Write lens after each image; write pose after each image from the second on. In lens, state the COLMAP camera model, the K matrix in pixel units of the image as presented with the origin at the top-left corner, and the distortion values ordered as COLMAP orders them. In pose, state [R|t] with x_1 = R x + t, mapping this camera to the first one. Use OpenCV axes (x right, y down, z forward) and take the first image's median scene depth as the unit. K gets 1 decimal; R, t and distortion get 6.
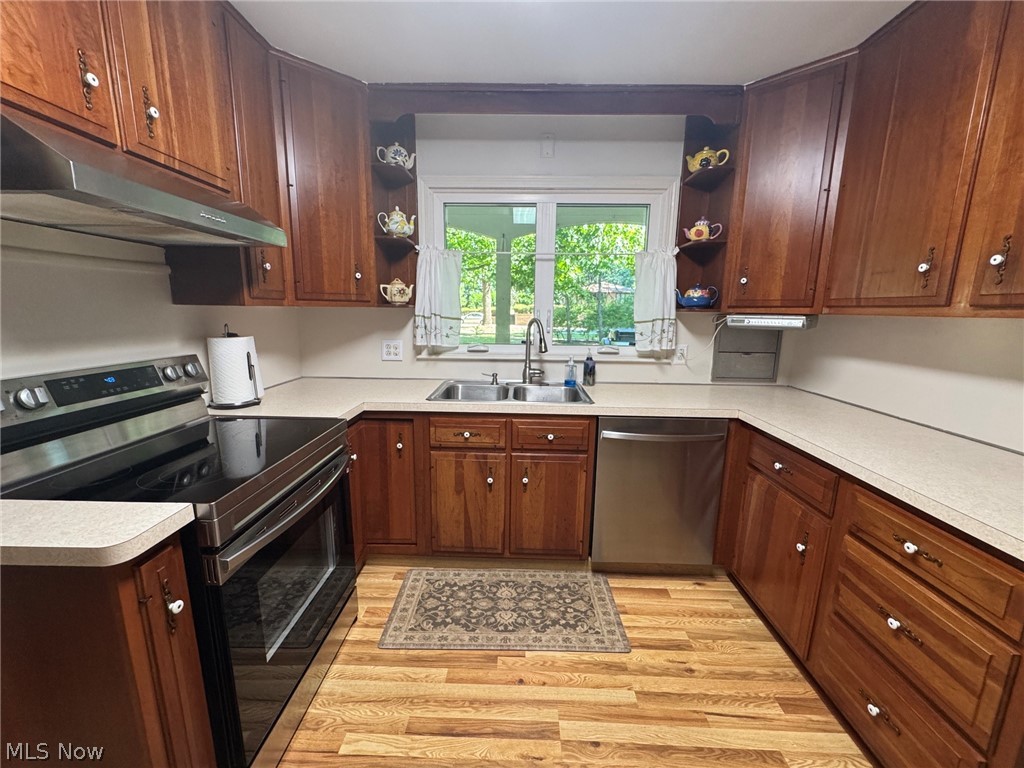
lens RADIAL K [[410.2, 0, 512.0], [0, 410.2, 384.0], [0, 0, 1]] dist [-0.002774, -0.000073]
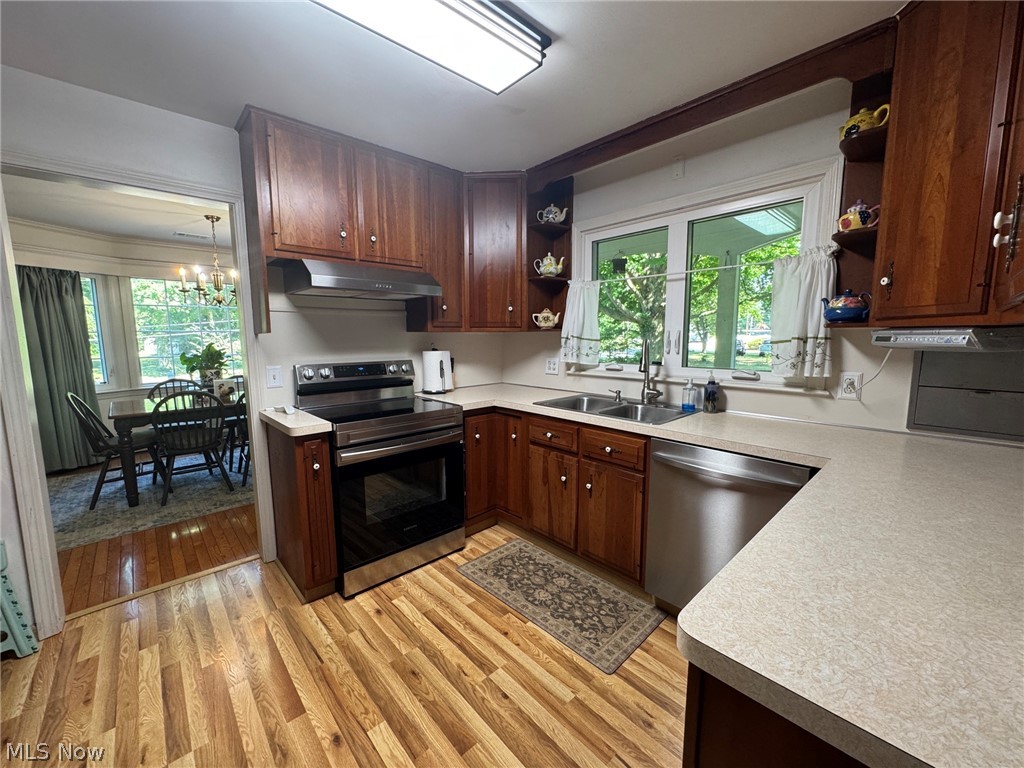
lens RADIAL K [[410.2, 0, 512.0], [0, 410.2, 384.0], [0, 0, 1]] dist [-0.002774, -0.000073]
pose [[0.693399, 0.068253, -0.717314, 0.682140], [-0.115514, 0.993158, -0.017163, 0.009218], [0.711235, 0.094761, 0.696538, 0.078893]]
